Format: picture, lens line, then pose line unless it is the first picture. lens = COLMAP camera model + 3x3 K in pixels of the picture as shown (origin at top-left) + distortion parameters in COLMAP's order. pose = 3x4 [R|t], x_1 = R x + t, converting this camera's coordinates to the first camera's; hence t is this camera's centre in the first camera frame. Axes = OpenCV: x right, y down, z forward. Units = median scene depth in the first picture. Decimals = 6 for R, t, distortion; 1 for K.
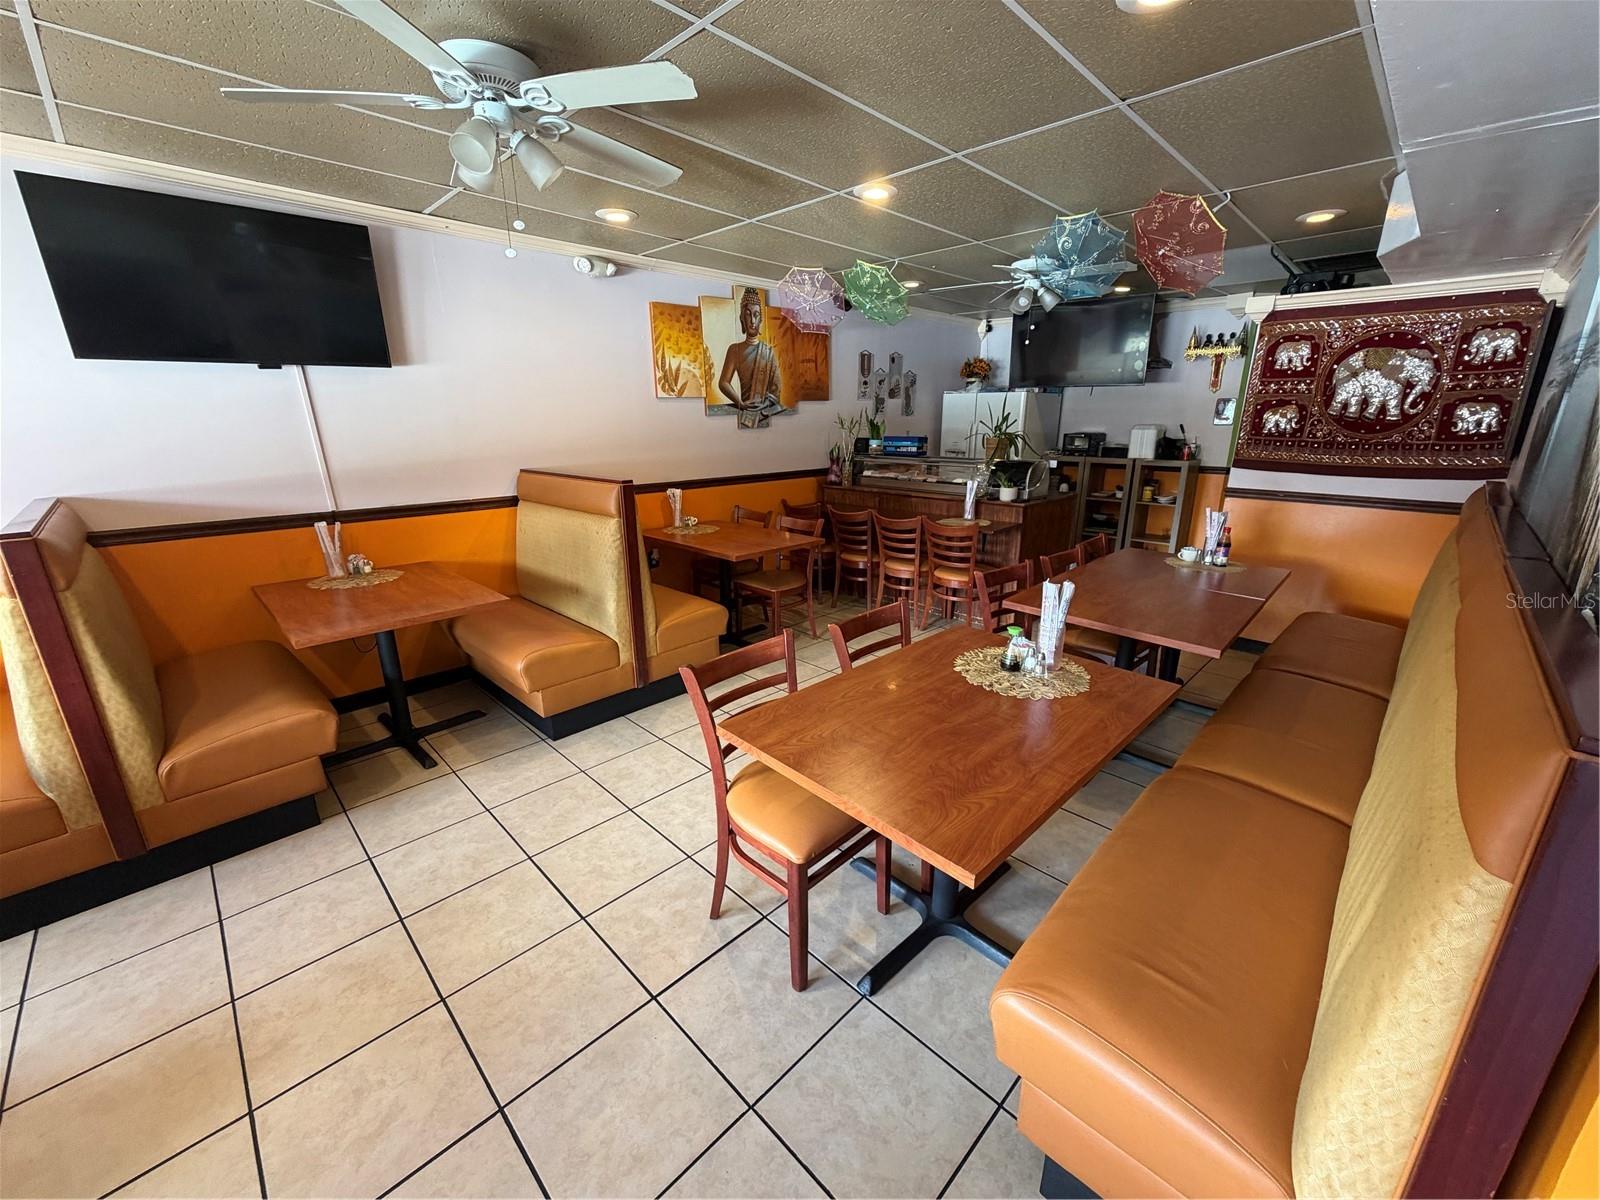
lens RADIAL K [[637.9, 0, 805.0], [0, 637.9, 599.1], [0, 0, 1]] dist [0.000642, -0.000044]
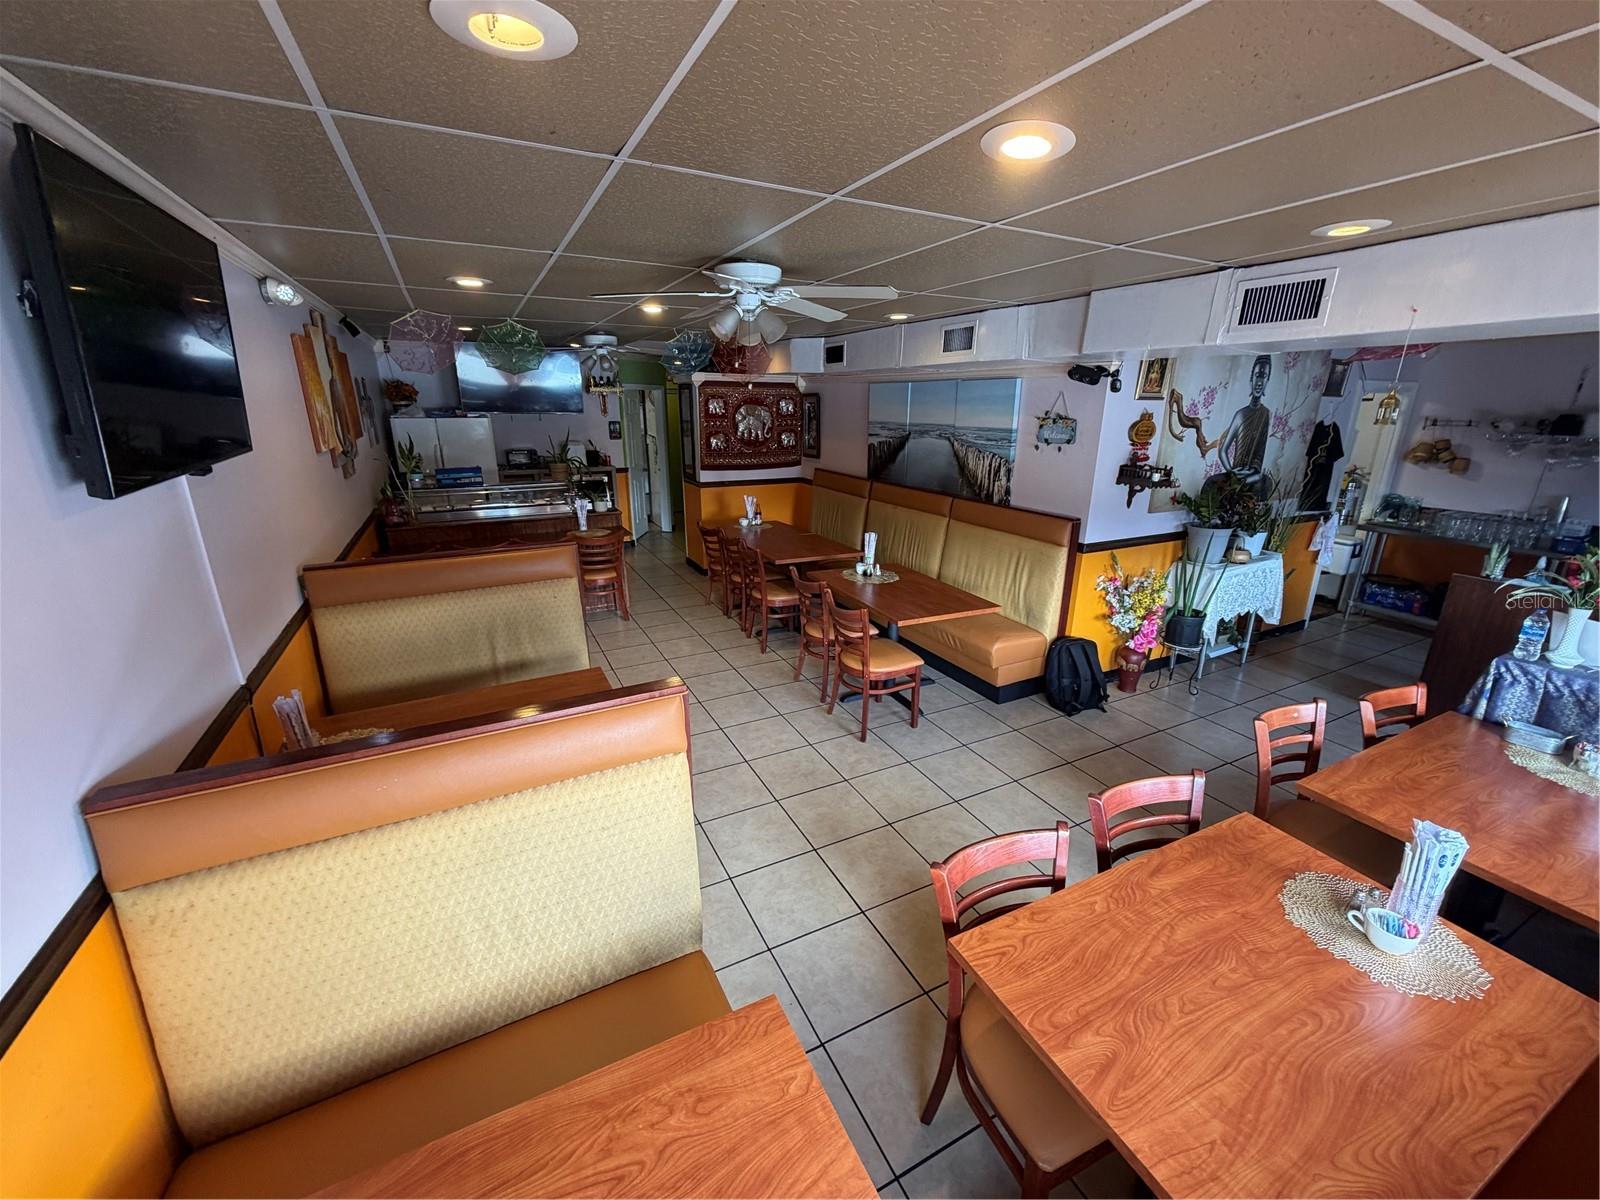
lens RADIAL K [[637.9, 0, 804.5], [0, 637.9, 597.2], [0, 0, 1]] dist [0.000642, -0.000044]
pose [[0.307579, -0.277638, 0.910116, -0.935746], [0.258393, 0.944913, 0.200928, -0.169521], [-0.915766, 0.173367, 0.362375, 0.213268]]
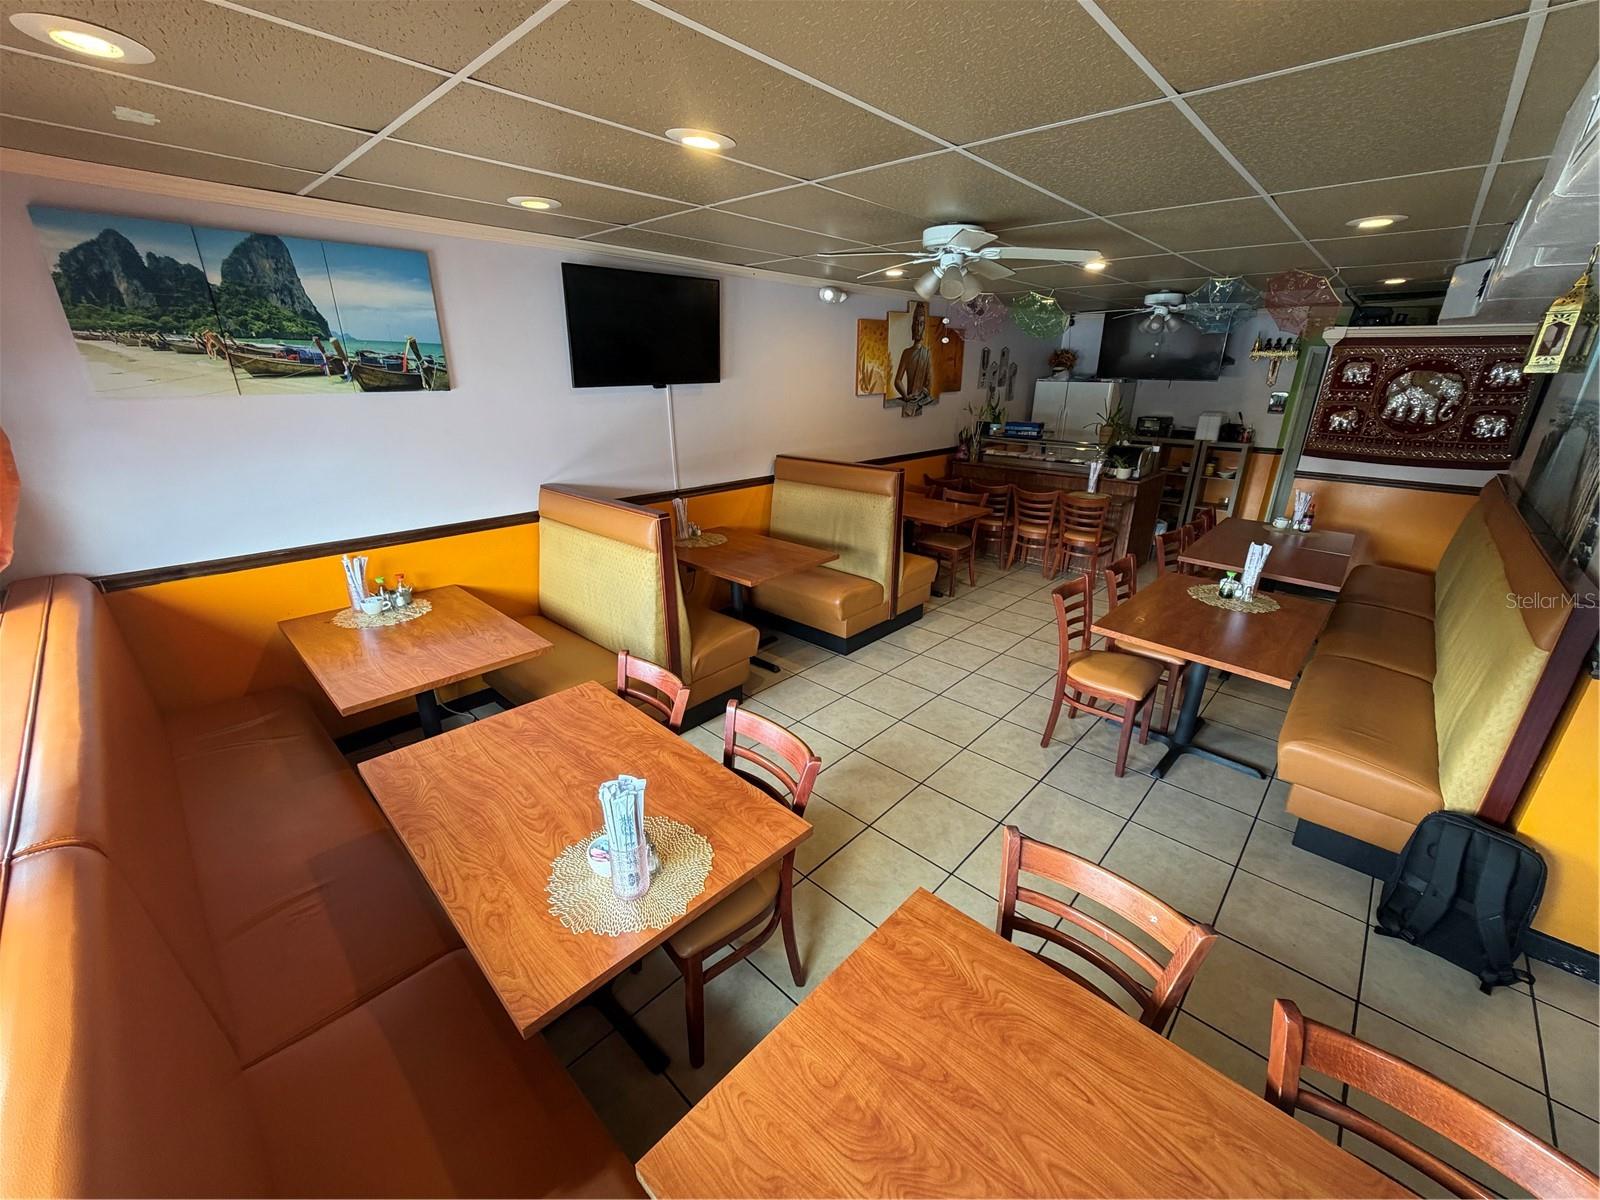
lens RADIAL K [[637.9, 0, 805.1], [0, 637.9, 599.2], [0, 0, 1]] dist [0.000642, -0.000044]
pose [[0.999431, -0.001082, 0.033714, -0.428862], [-0.001155, 0.997803, 0.066242, 0.003743], [-0.033712, -0.066244, 0.997234, -0.319050]]
